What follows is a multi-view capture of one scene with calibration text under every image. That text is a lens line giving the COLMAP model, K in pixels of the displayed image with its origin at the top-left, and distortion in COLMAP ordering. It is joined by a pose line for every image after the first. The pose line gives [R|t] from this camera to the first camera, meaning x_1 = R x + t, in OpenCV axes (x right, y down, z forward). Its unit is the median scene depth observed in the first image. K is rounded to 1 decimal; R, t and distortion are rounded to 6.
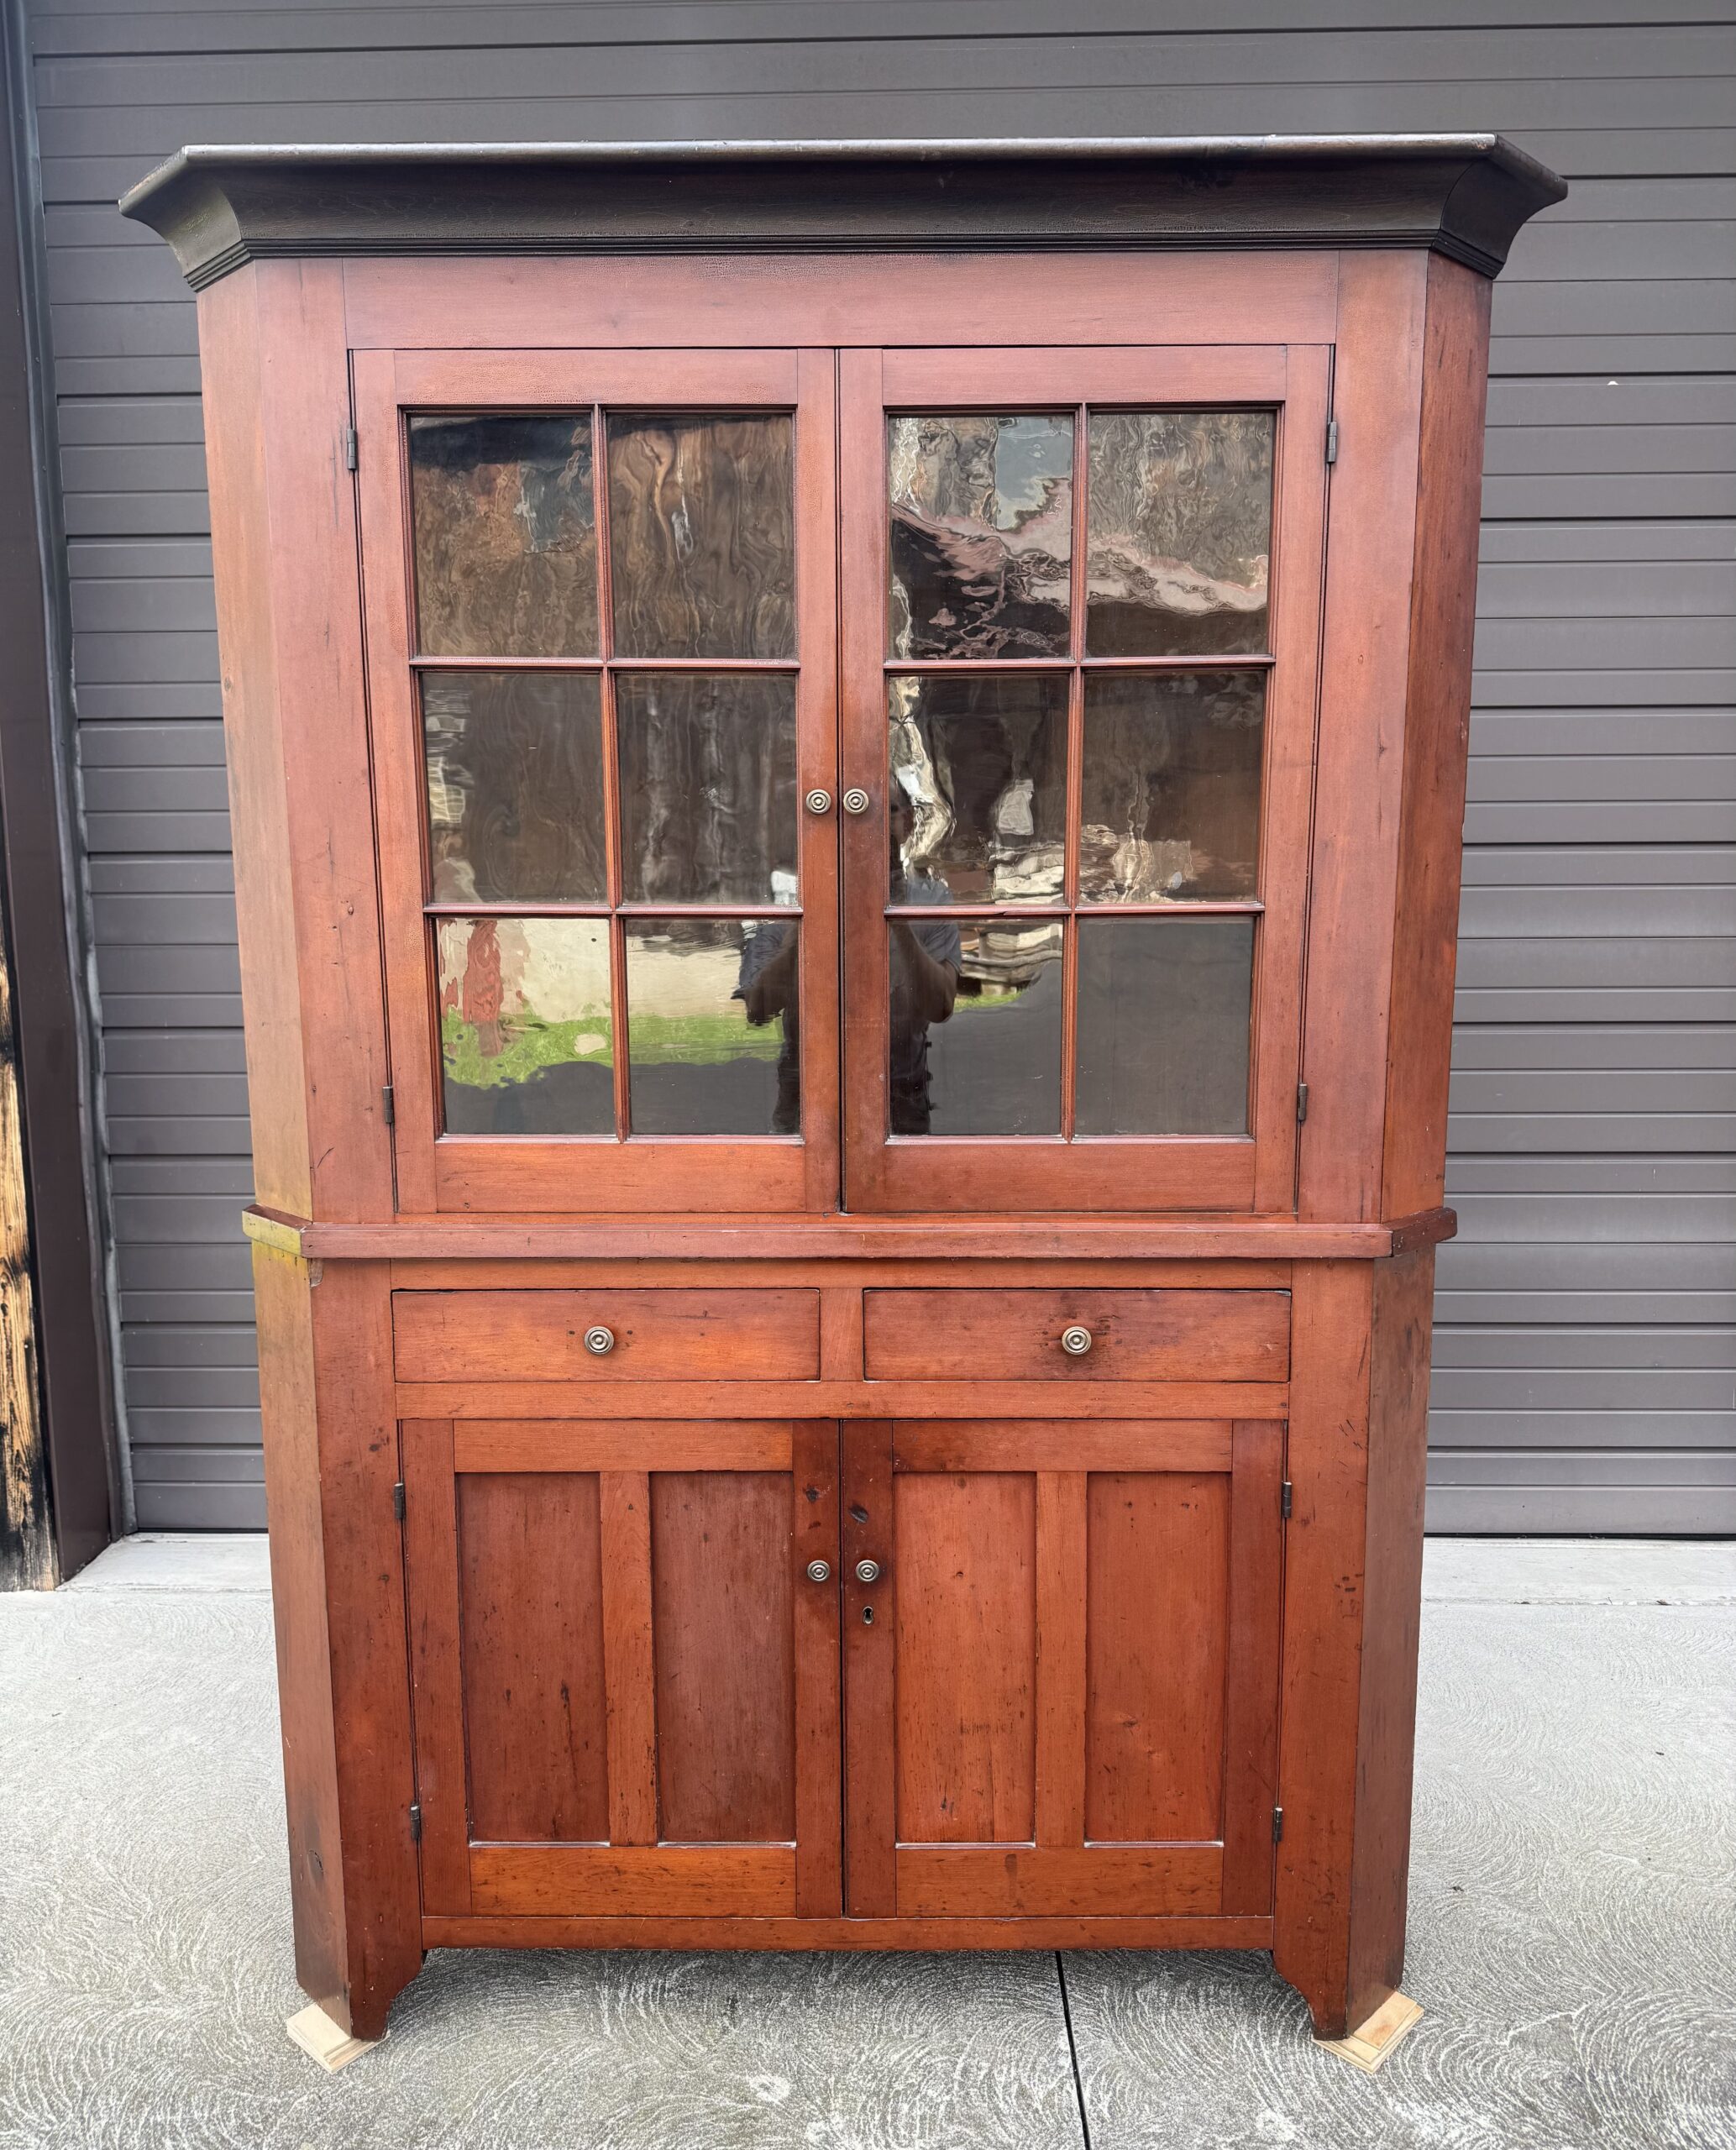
lens RADIAL K [[1643.4, 0, 864.7], [0, 1643.4, 1095.9], [0, 0, 1]] dist [0.081031, -0.098690]
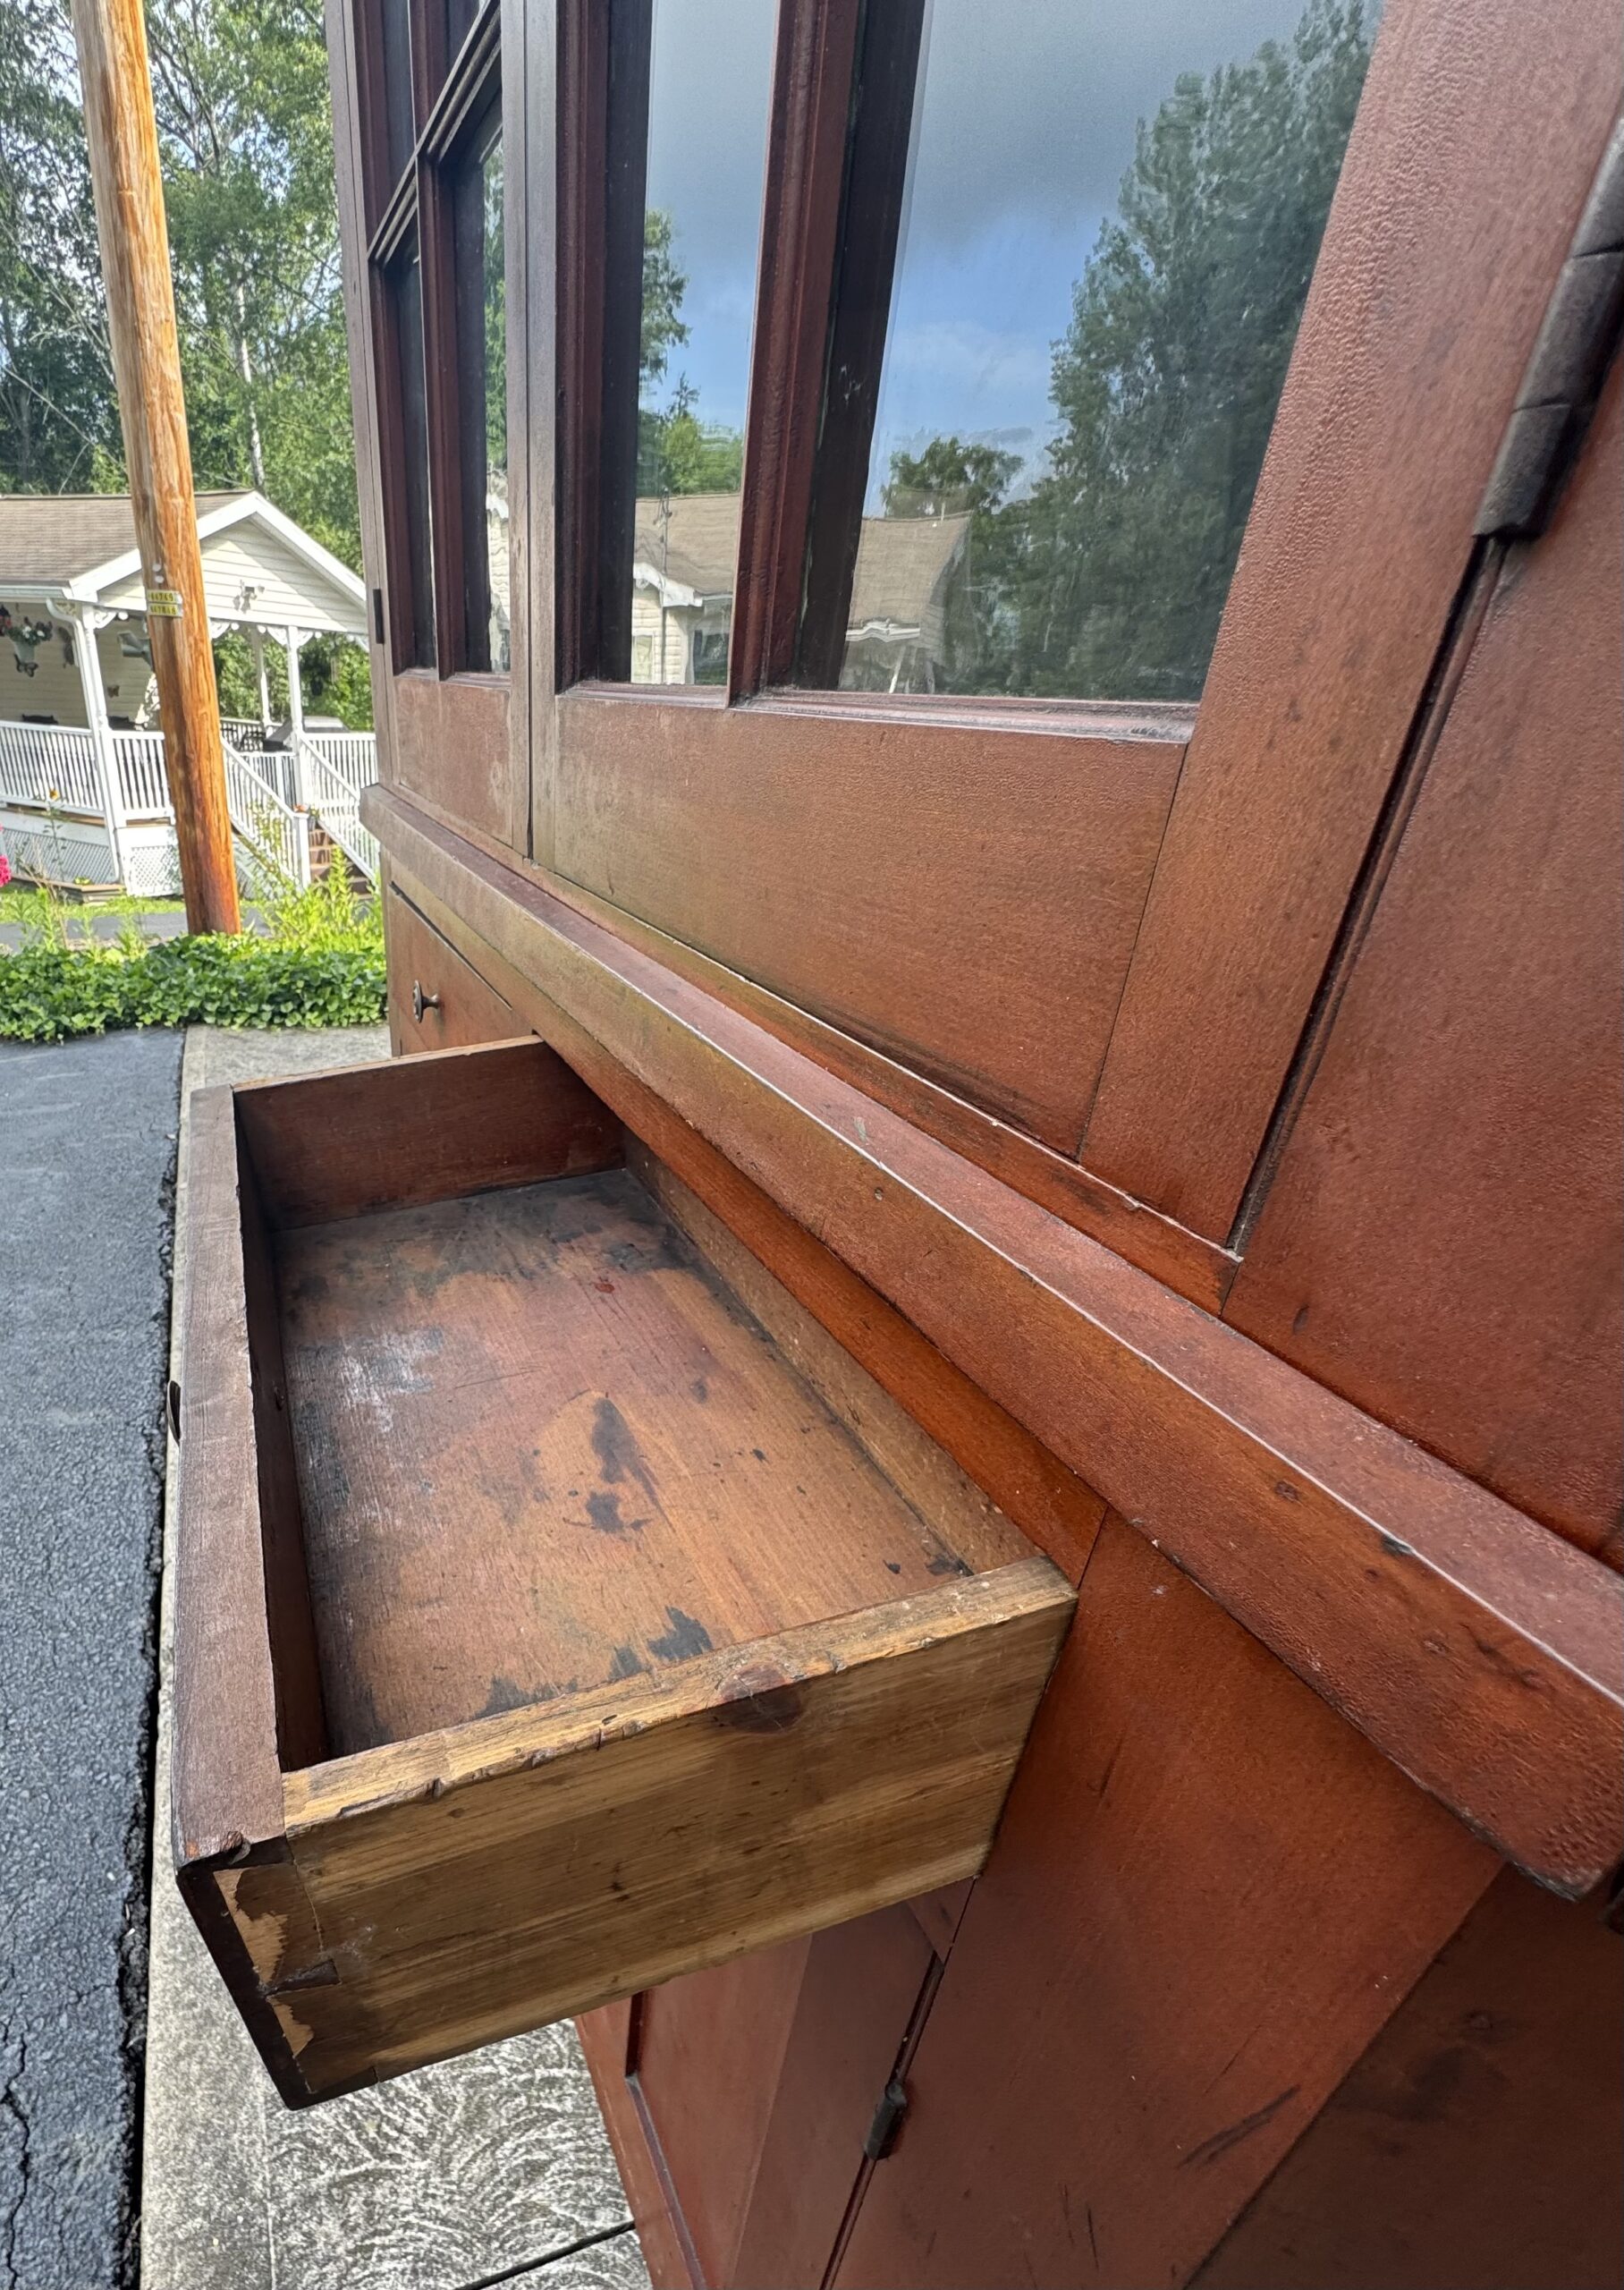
lens RADIAL K [[1092.5, 0, 600.5], [0, 1092.5, 1384.2], [0, 0, 1]] dist [0.005907, -0.001943]
pose [[0.310909, 0.520952, -0.794949, 0.330813], [-0.181872, 0.853555, 0.488227, 0.039491], [0.932876, -0.007215, 0.360125, 0.889084]]
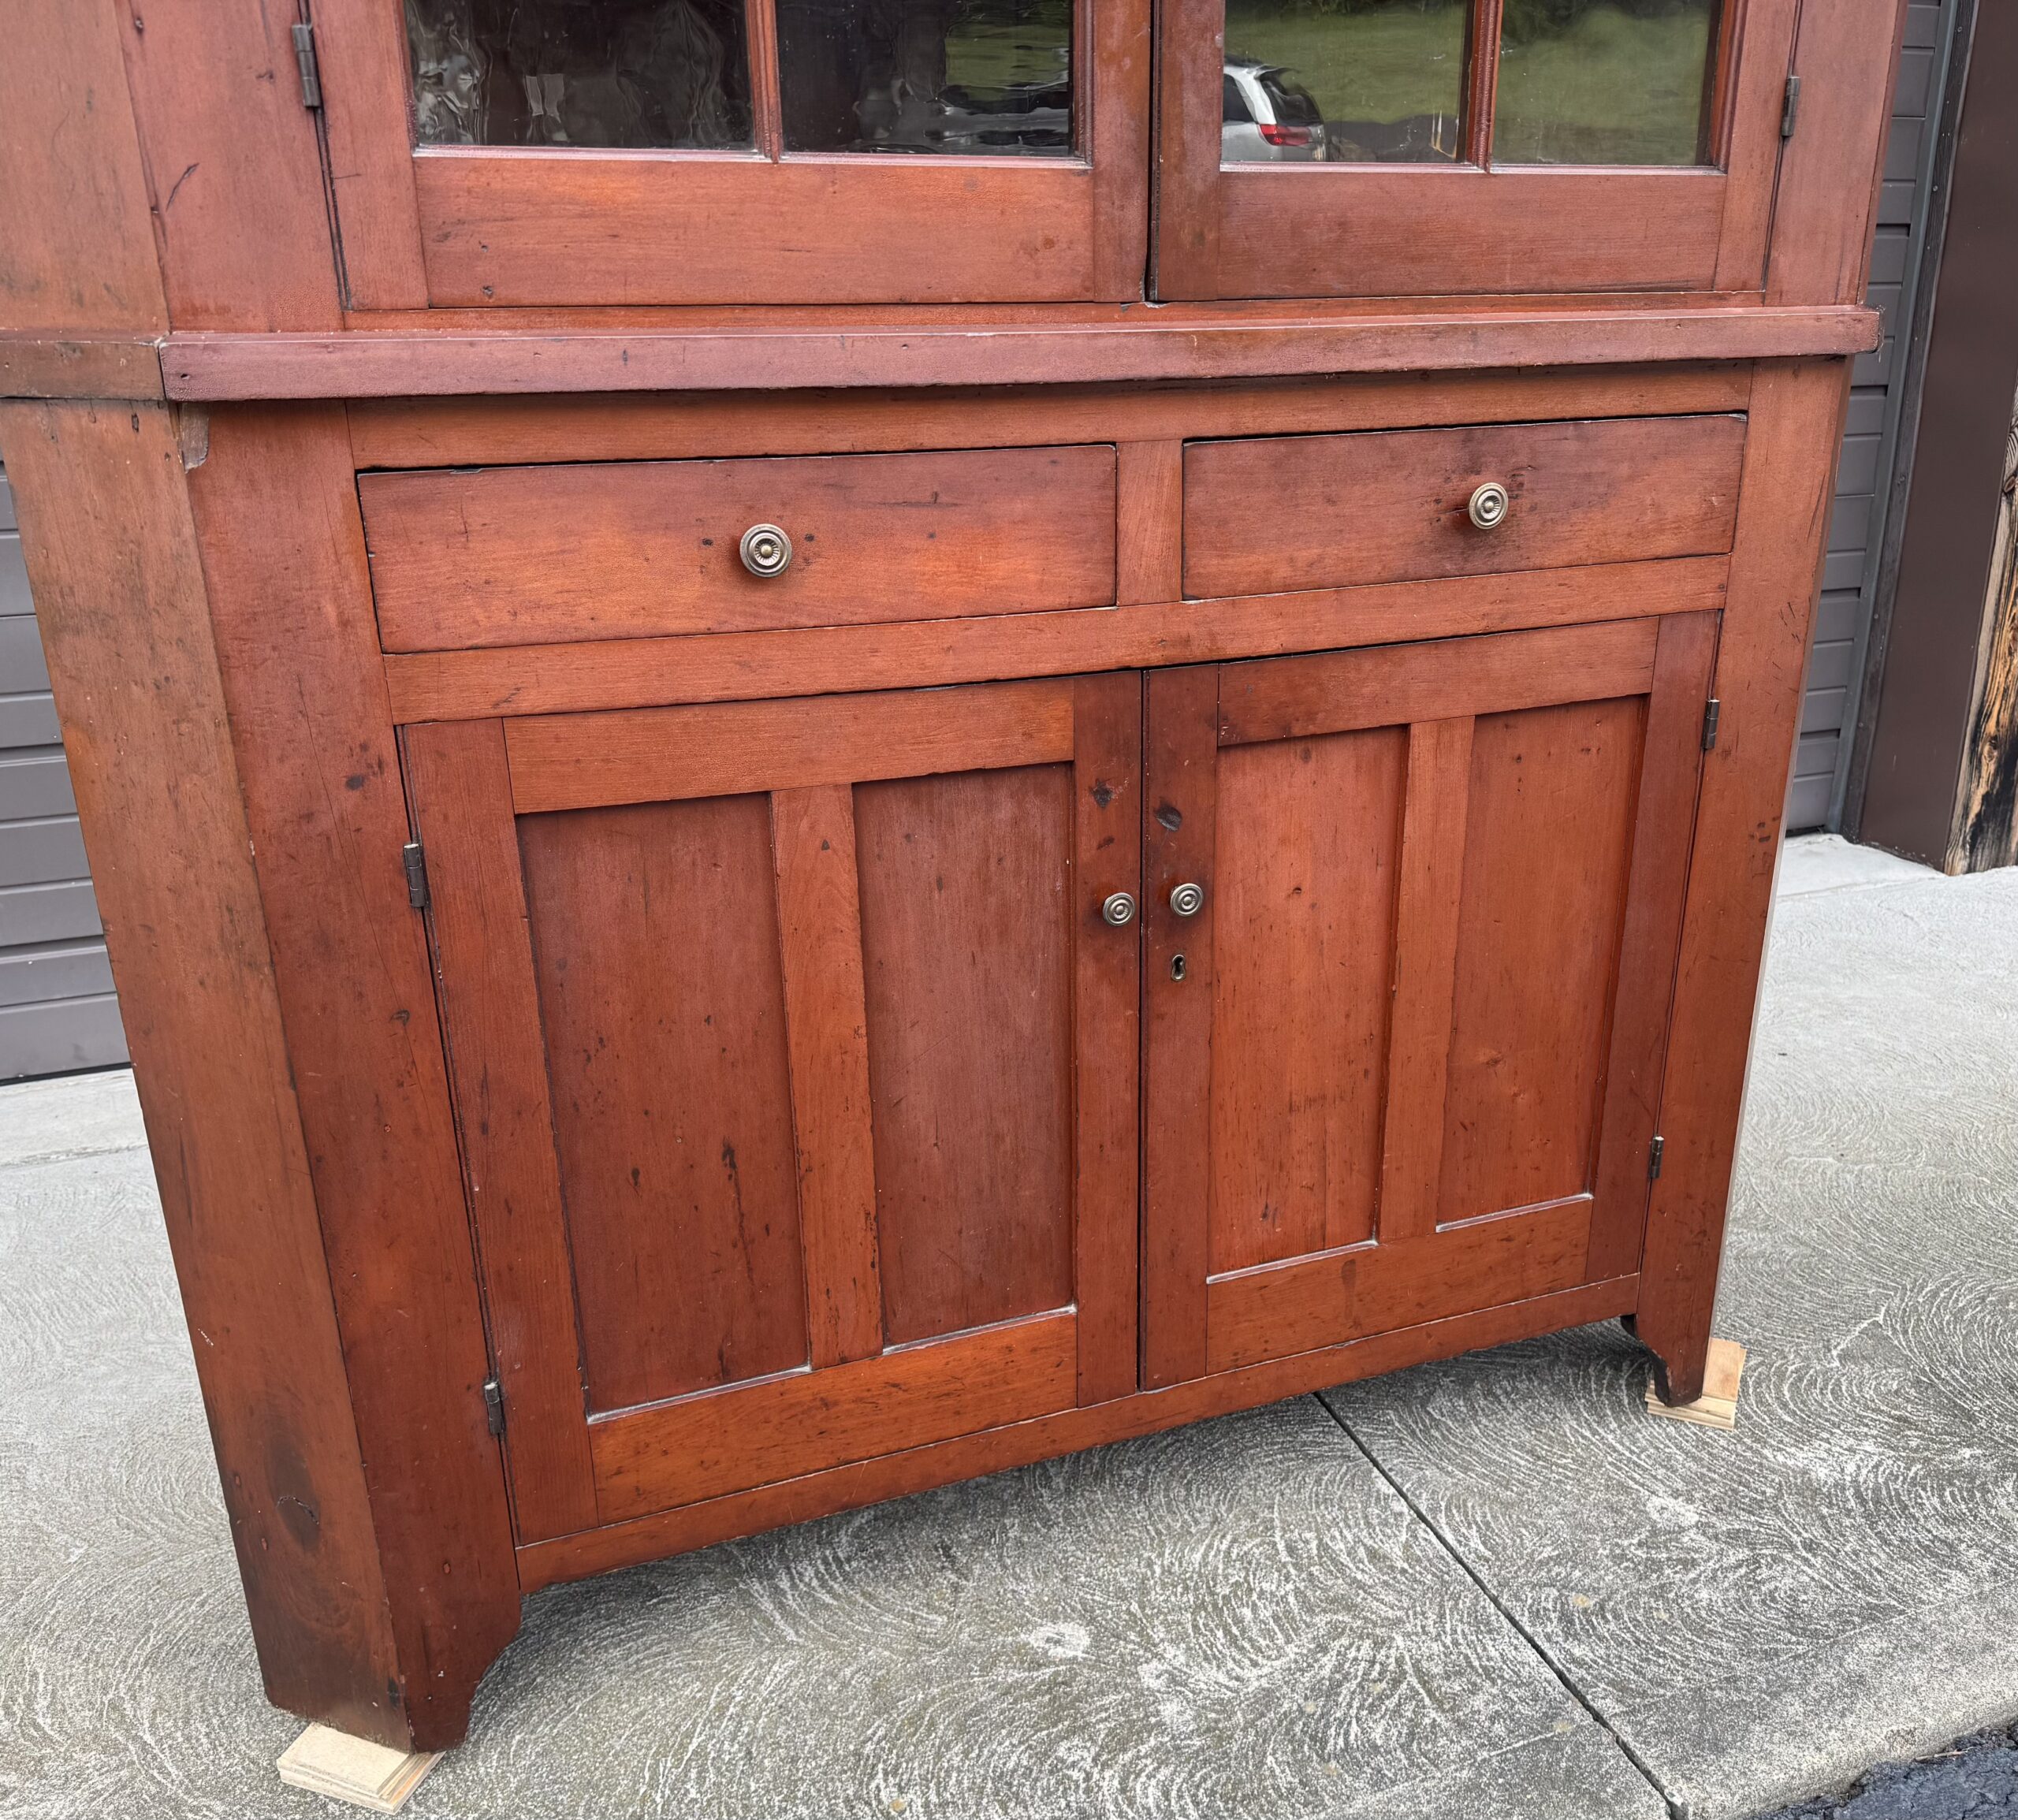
lens RADIAL K [[1860.1, 0, 1074.8], [0, 1860.1, 980.9], [0, 0, 1]] dist [0.019667, 0.000000]
pose [[0.922124, -0.141014, 0.360282, -0.310608], [0.059309, 0.971727, 0.228536, 0.151608], [-0.382322, -0.189370, 0.904416, 0.356209]]
